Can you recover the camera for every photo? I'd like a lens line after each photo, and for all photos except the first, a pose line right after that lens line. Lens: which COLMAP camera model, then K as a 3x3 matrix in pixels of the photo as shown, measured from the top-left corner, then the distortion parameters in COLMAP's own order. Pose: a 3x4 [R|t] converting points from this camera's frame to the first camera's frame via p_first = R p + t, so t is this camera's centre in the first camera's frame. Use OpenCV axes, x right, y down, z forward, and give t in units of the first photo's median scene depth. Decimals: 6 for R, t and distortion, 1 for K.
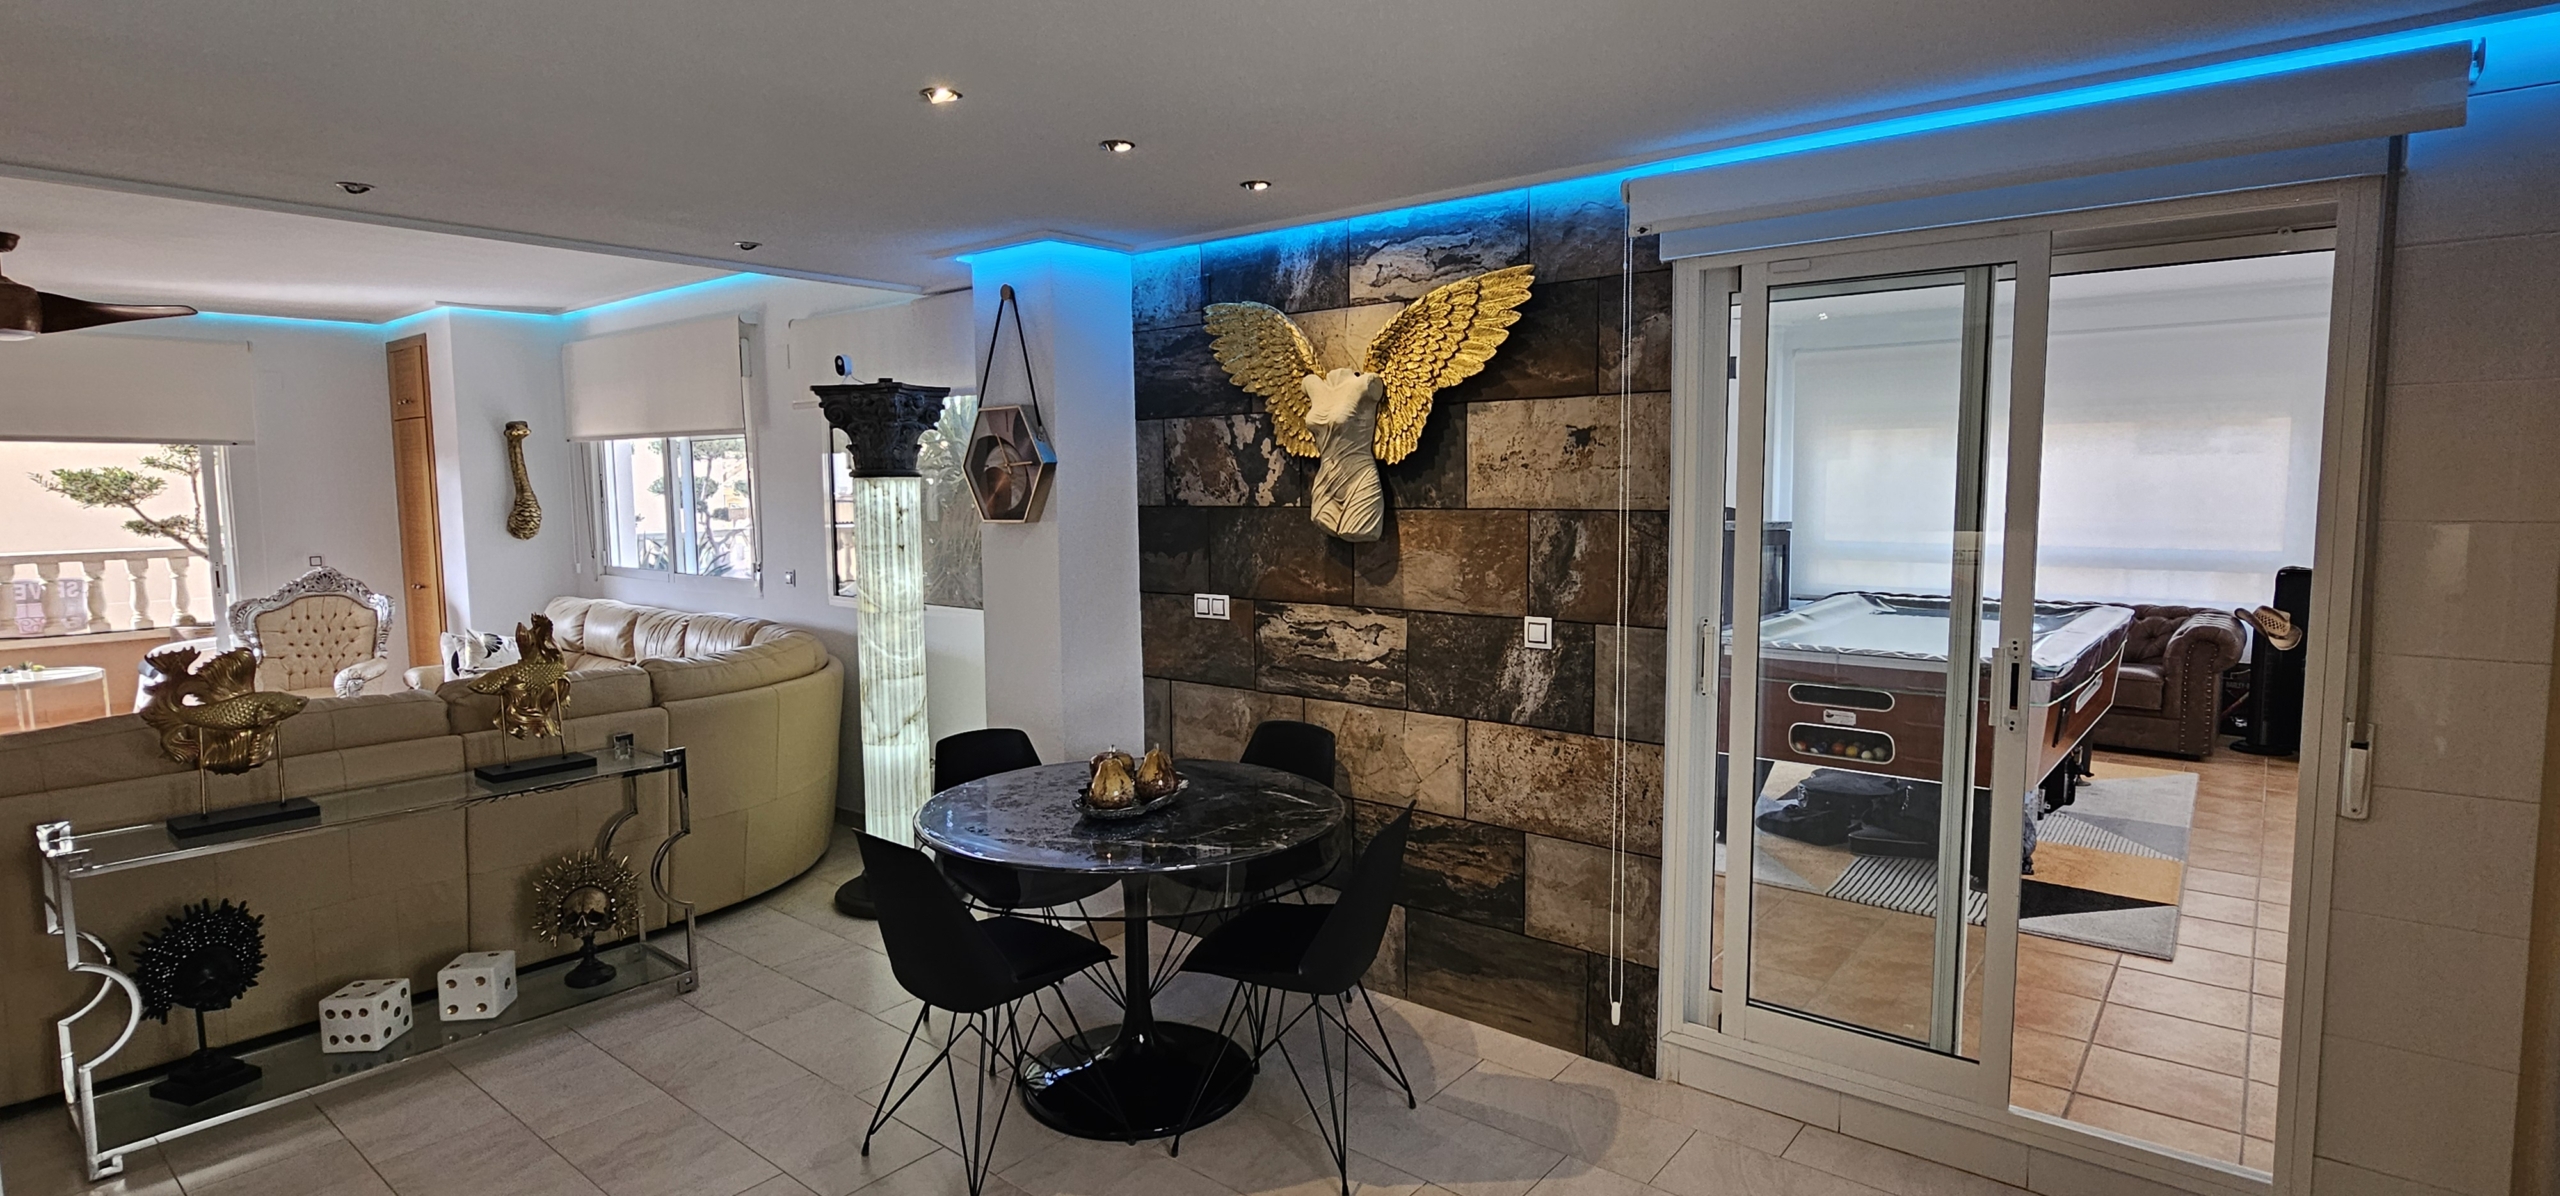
lens RADIAL K [[1231.5, 0, 1289.1], [0, 1231.5, 597.0], [0, 0, 1]] dist [-0.001829, 0.000544]
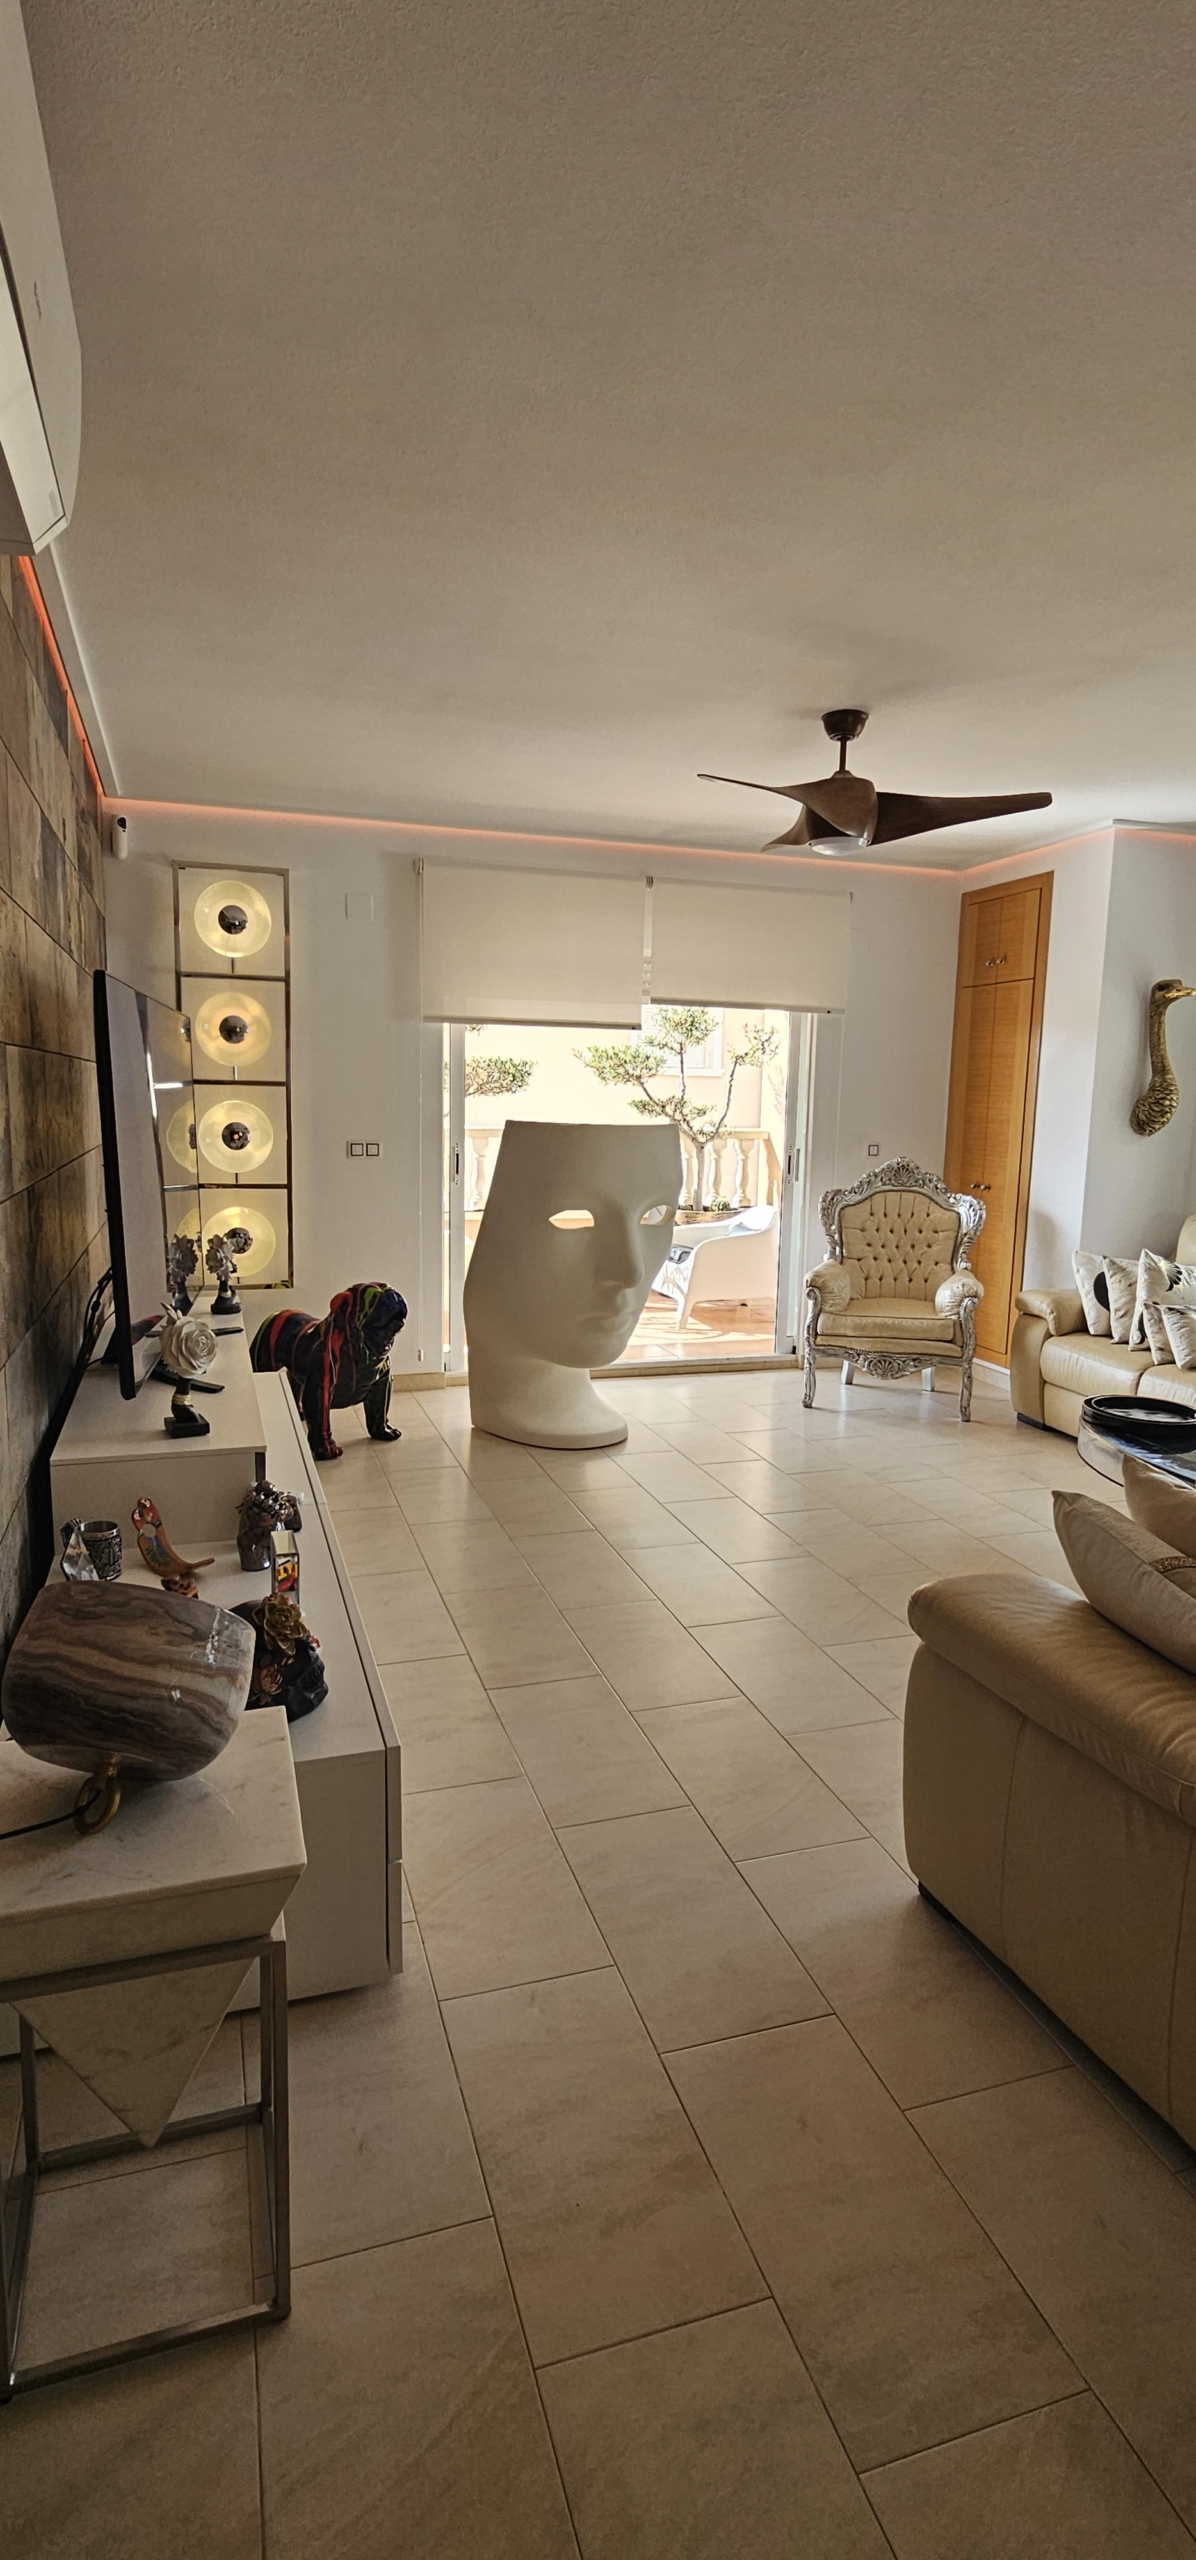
lens RADIAL K [[1221.8, 0, 605.3], [0, 1221.8, 1286.0], [0, 0, 1]] dist [-0.002717, 0.001161]
pose [[0.840810, 0.110705, -0.529890, -0.895909], [-0.079432, 0.993501, 0.081523, 0.021079], [0.535472, -0.026455, 0.844139, 0.303221]]
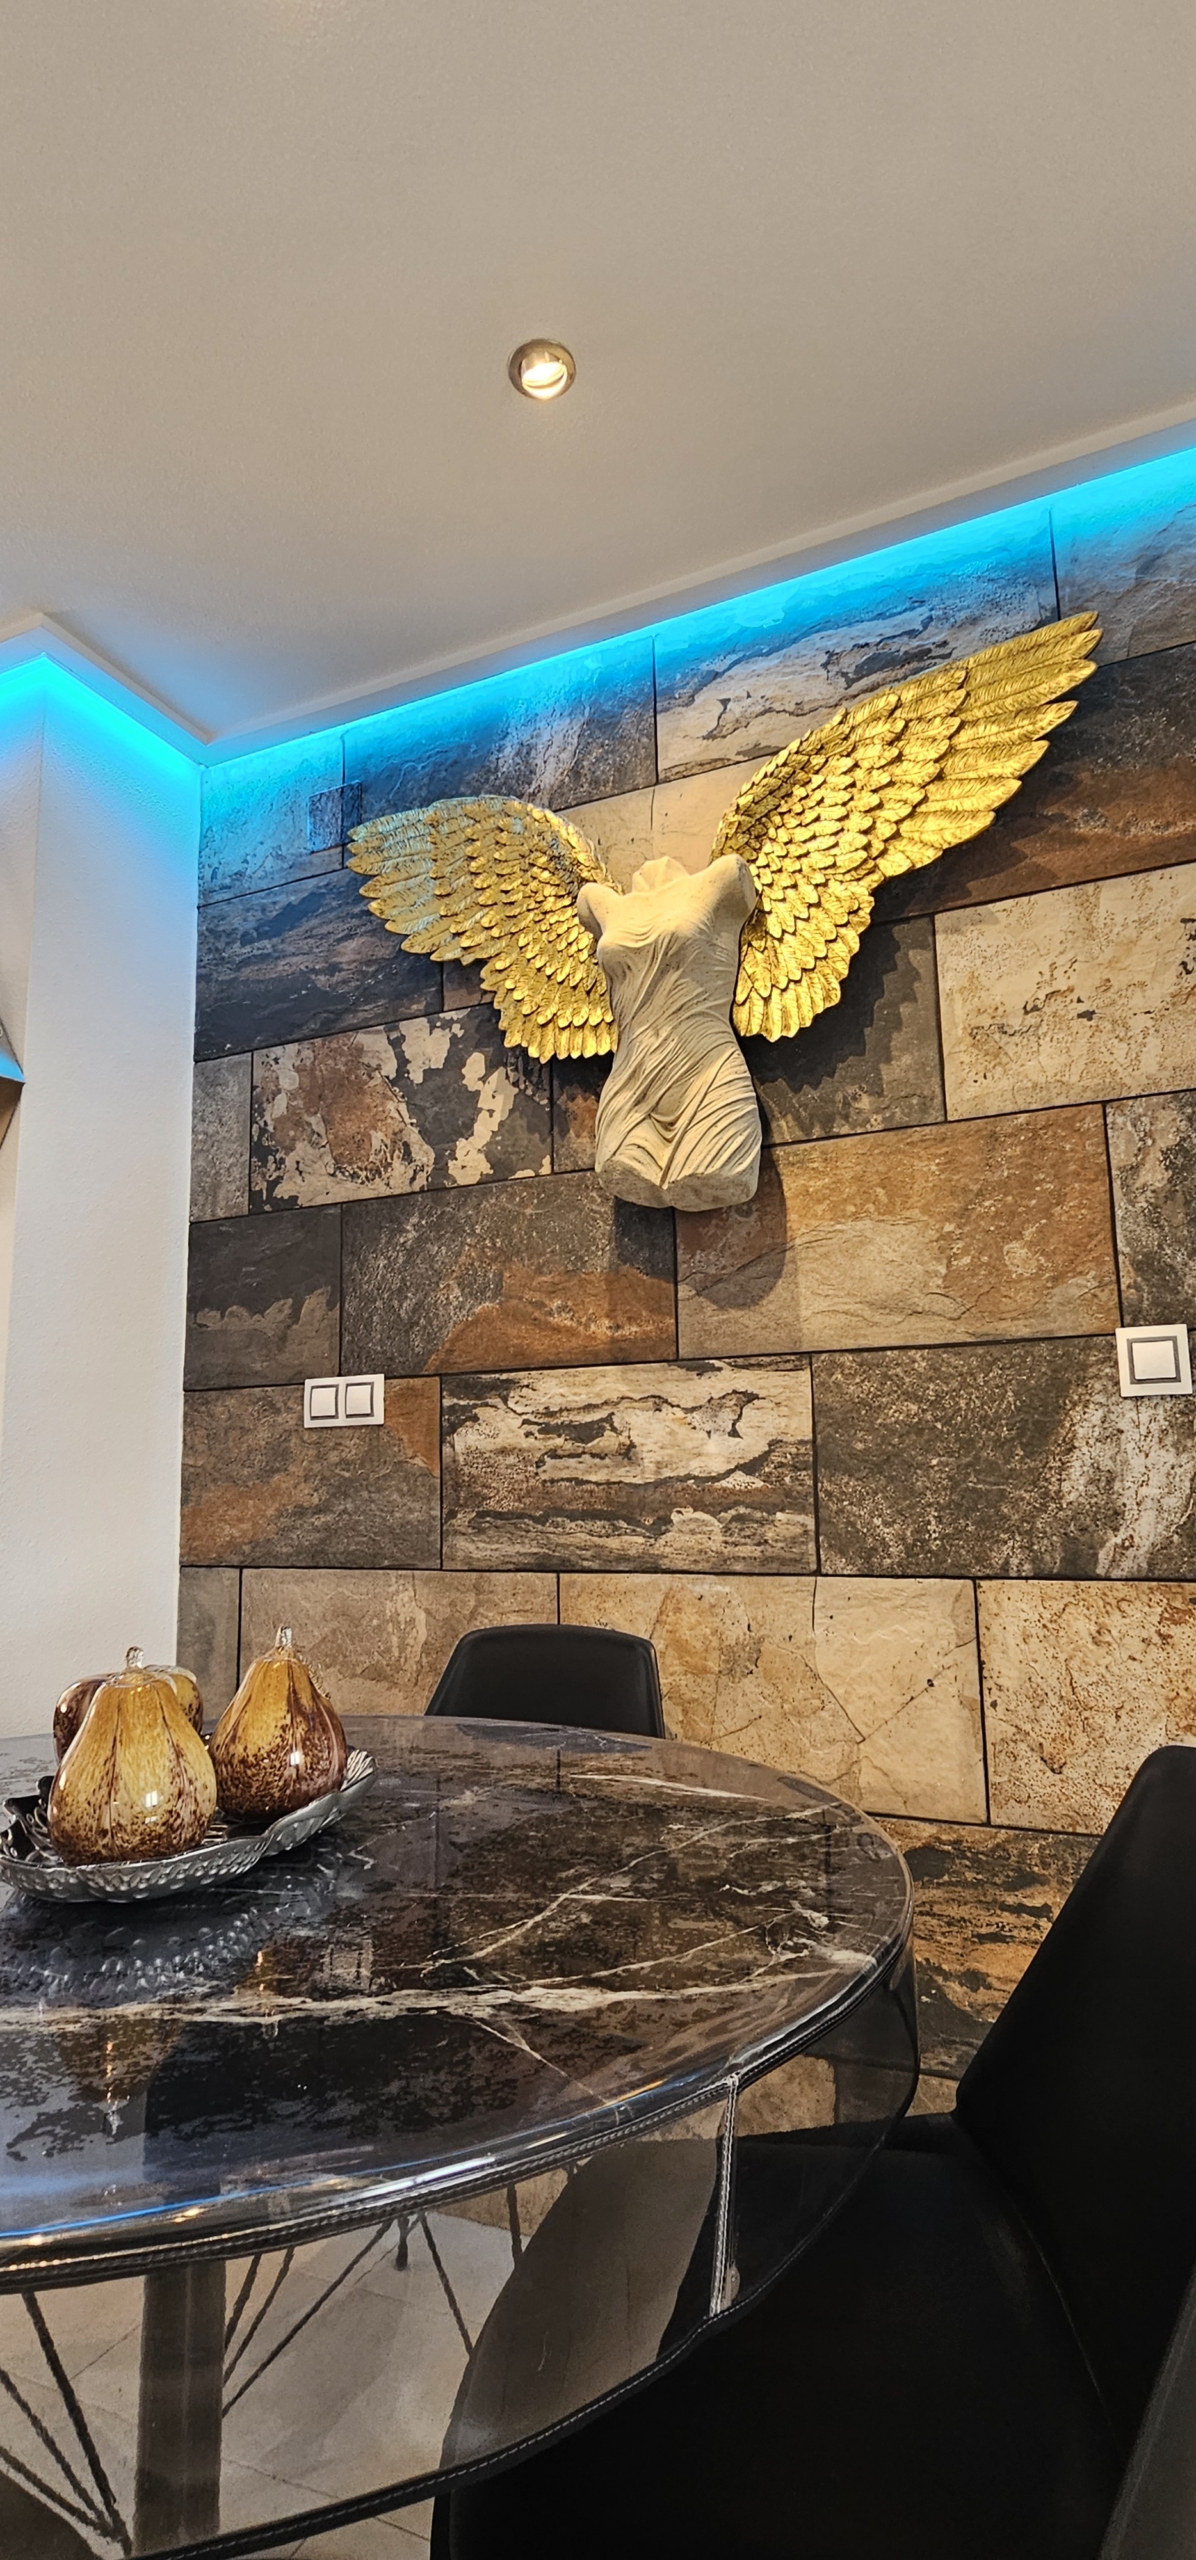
lens RADIAL K [[1231.5, 0, 603.6], [0, 1231.5, 1290.0], [0, 0, 1]] dist [-0.001829, 0.000544]
pose [[0.968942, 0.031914, 0.245220, -0.088040], [0.030821, 0.968319, -0.247806, 0.093185], [-0.245359, 0.247667, 0.937262, 0.531621]]
